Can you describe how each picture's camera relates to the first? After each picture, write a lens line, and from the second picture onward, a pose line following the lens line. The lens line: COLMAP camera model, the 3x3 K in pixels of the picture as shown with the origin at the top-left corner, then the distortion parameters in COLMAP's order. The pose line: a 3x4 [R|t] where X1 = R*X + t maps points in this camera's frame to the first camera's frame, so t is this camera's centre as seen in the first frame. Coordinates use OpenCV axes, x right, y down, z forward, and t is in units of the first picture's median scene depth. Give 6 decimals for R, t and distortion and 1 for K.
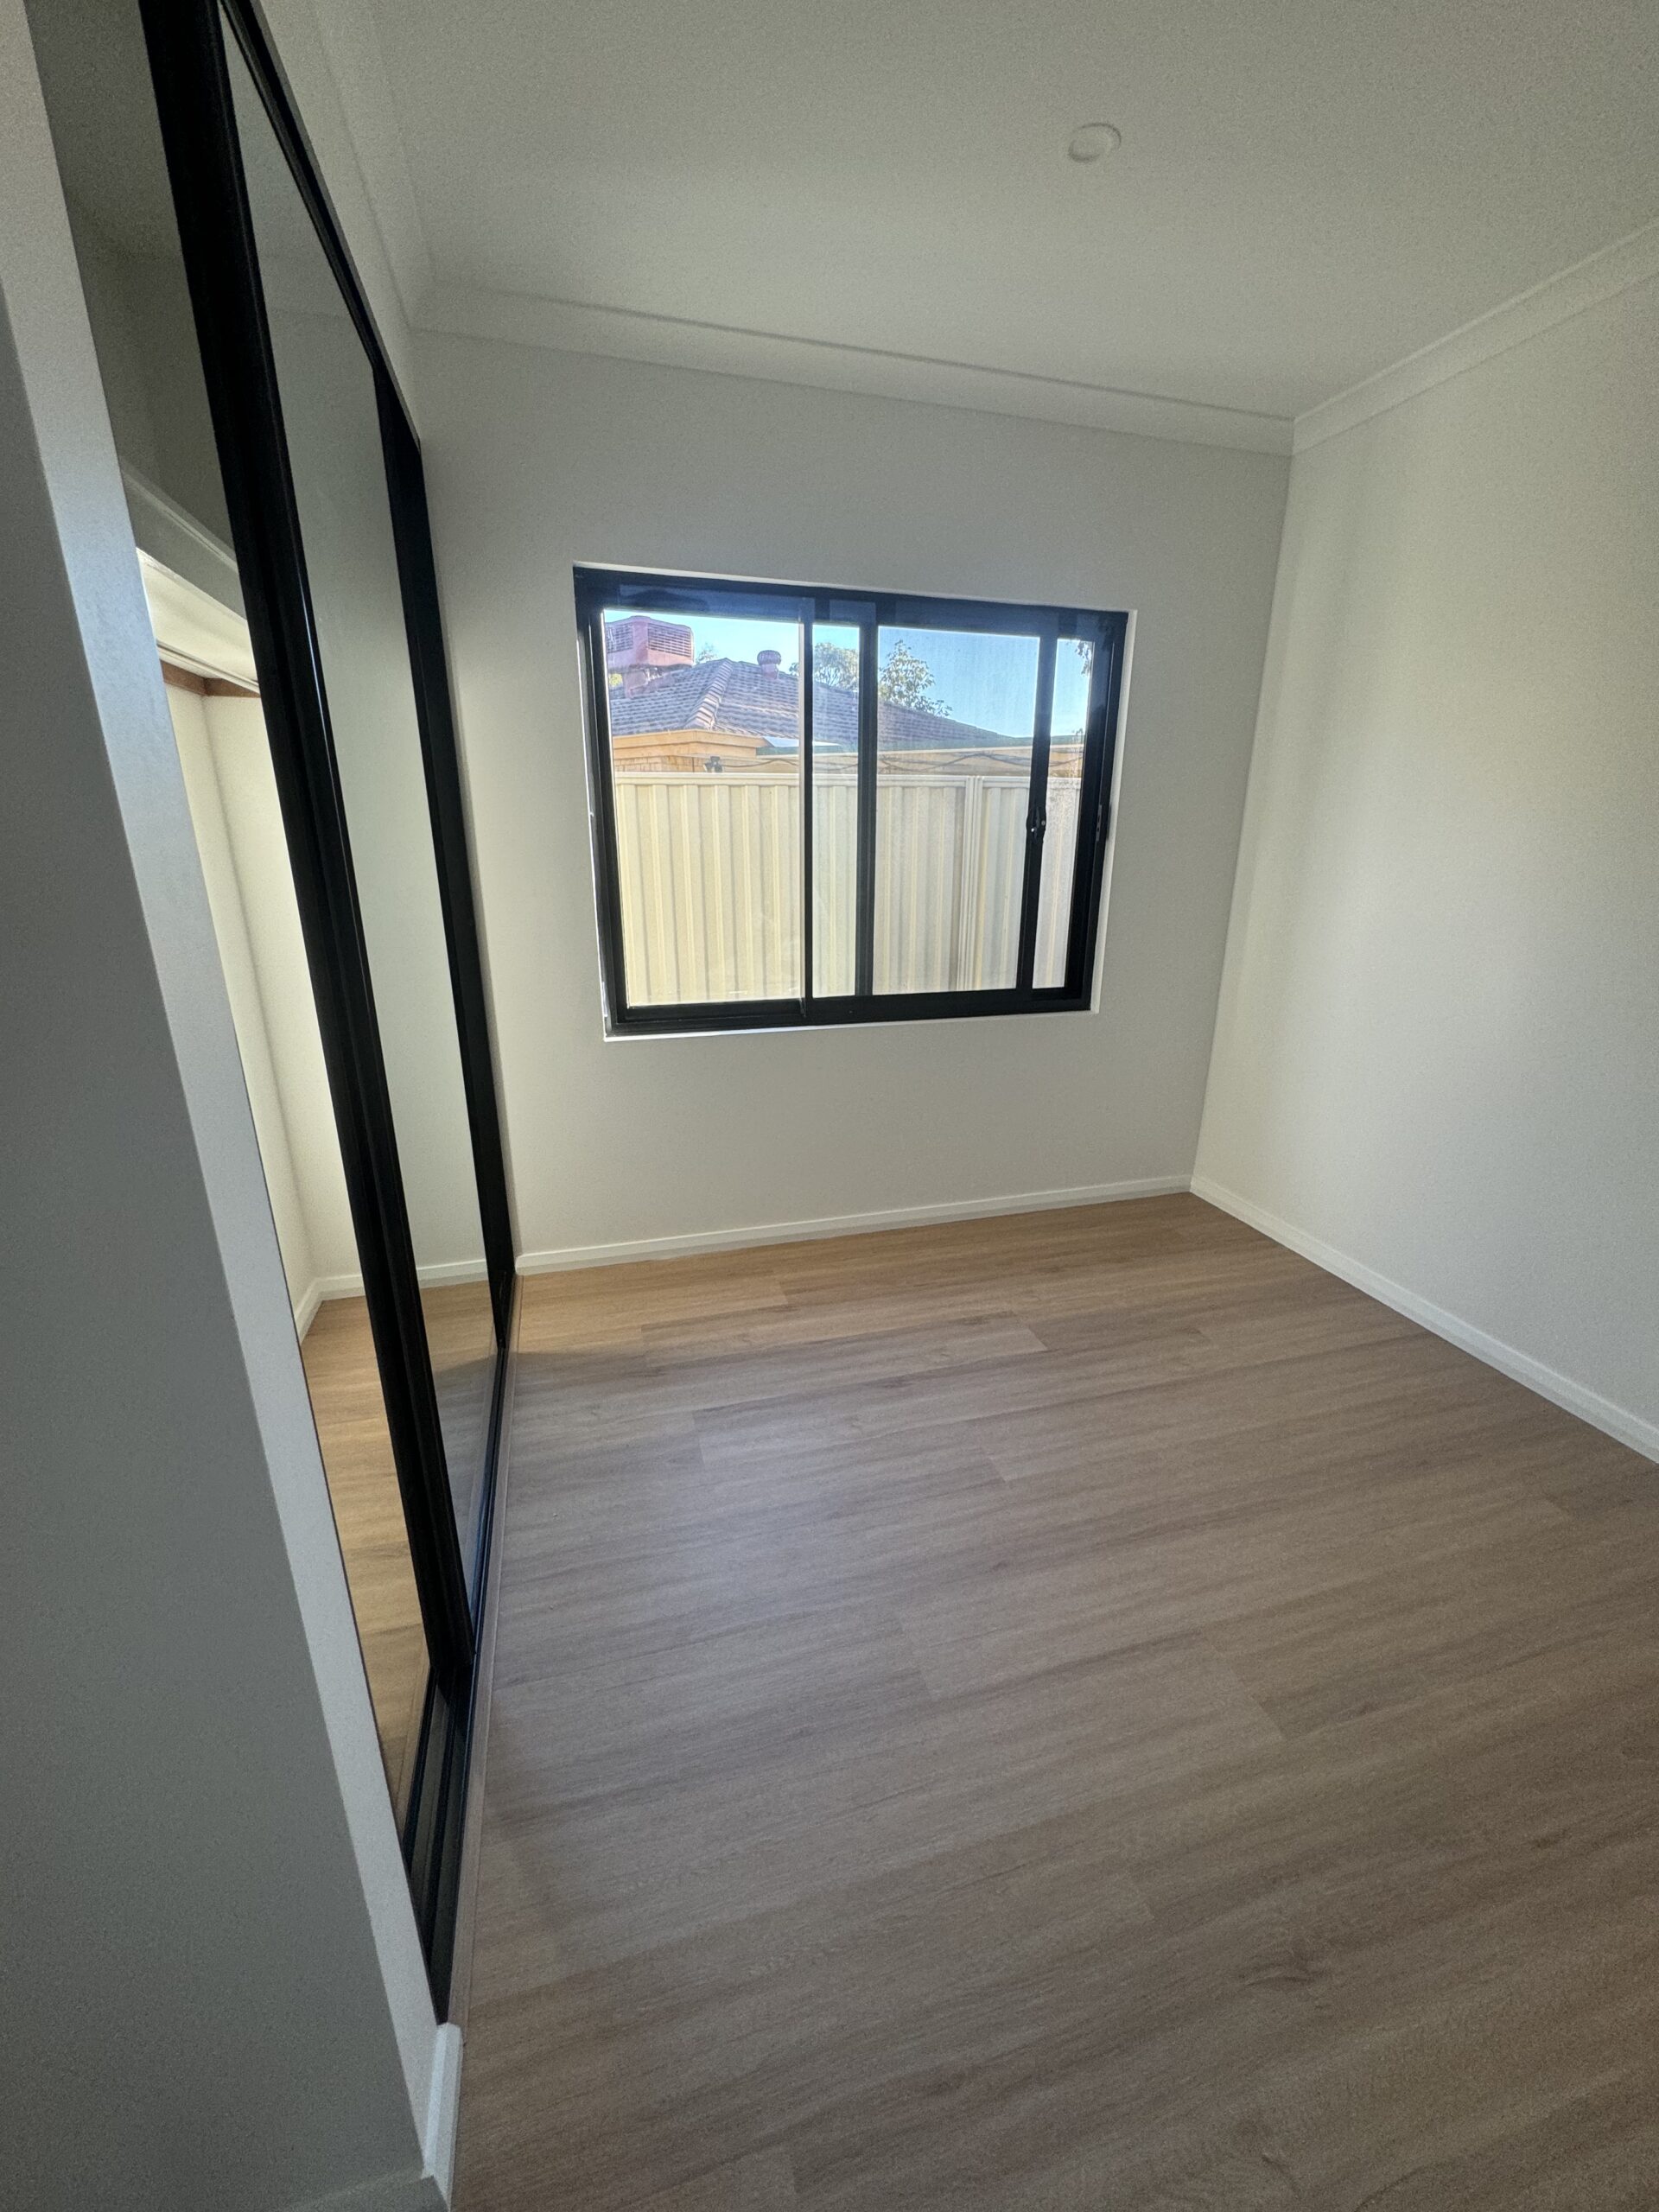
lens RADIAL K [[880.5, 0, 830.3], [0, 880.5, 1105.0], [0, 0, 1]] dist [0.000083, 0.000293]
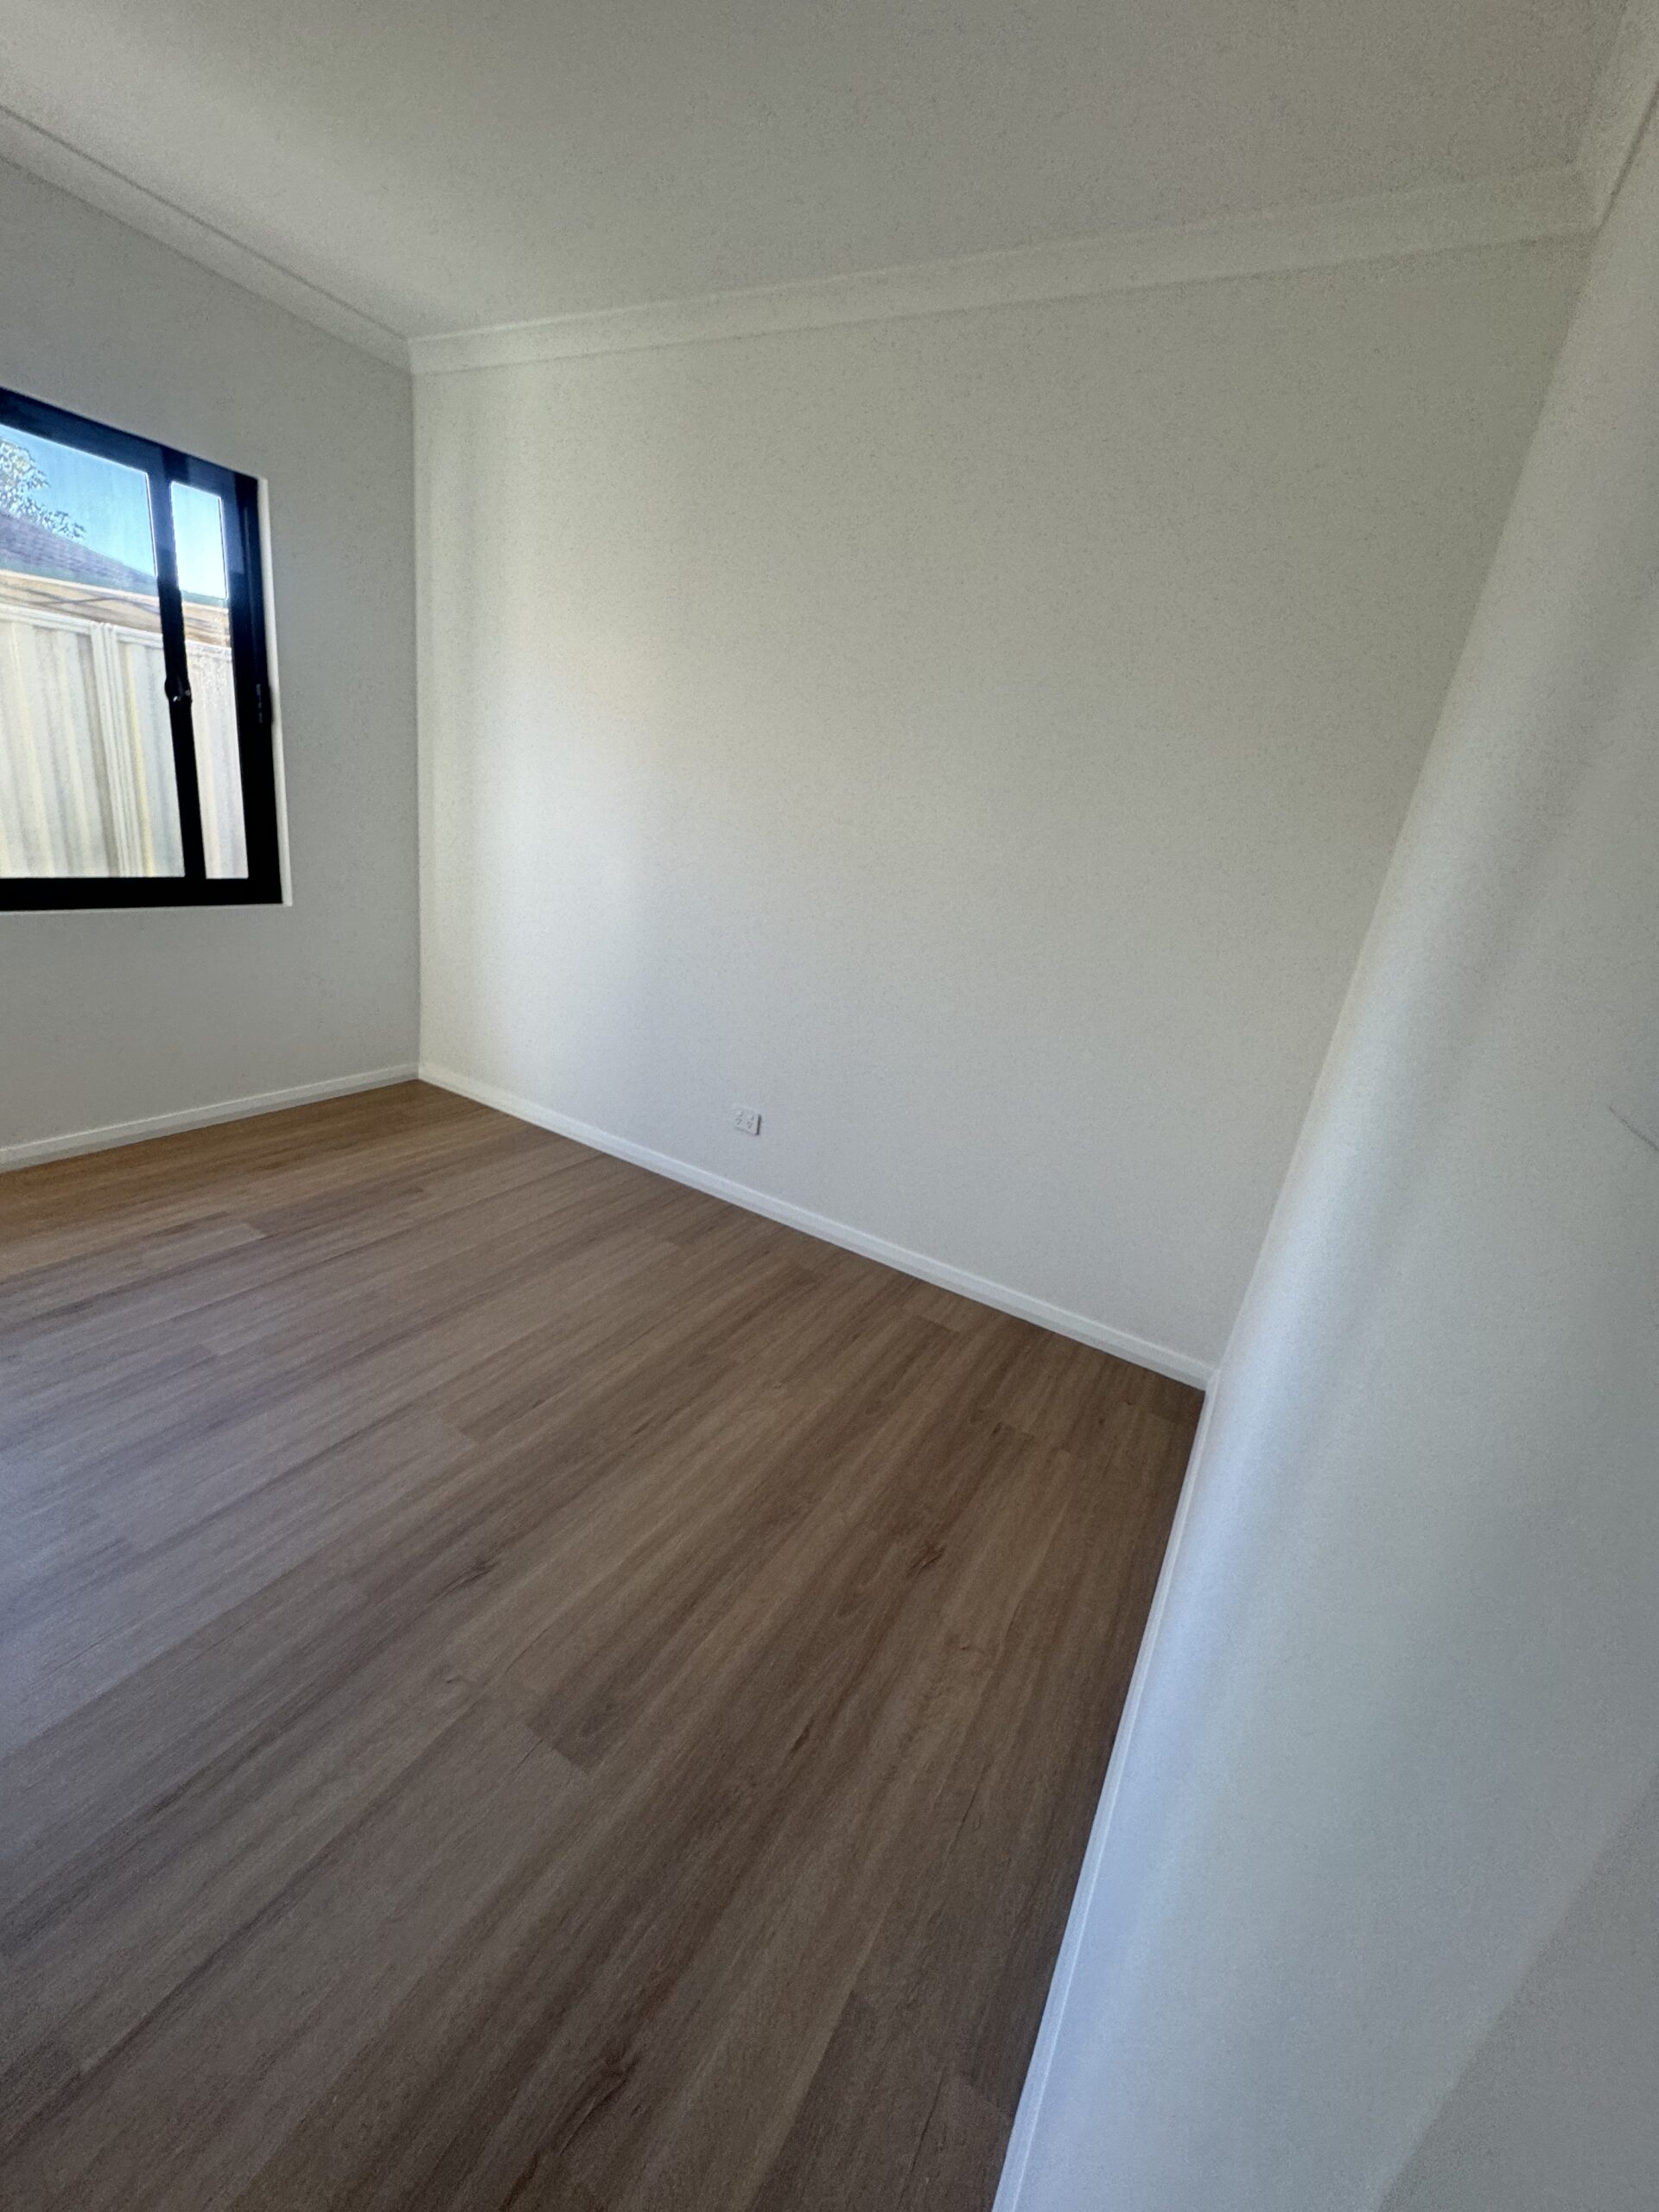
lens RADIAL K [[880.5, 0, 830.3], [0, 880.5, 1105.0], [0, 0, 1]] dist [0.000083, 0.000293]
pose [[0.712429, -0.139904, 0.687656, 0.032385], [0.079191, 0.989694, 0.119310, 0.057673], [-0.697261, -0.030544, 0.716166, -0.163733]]
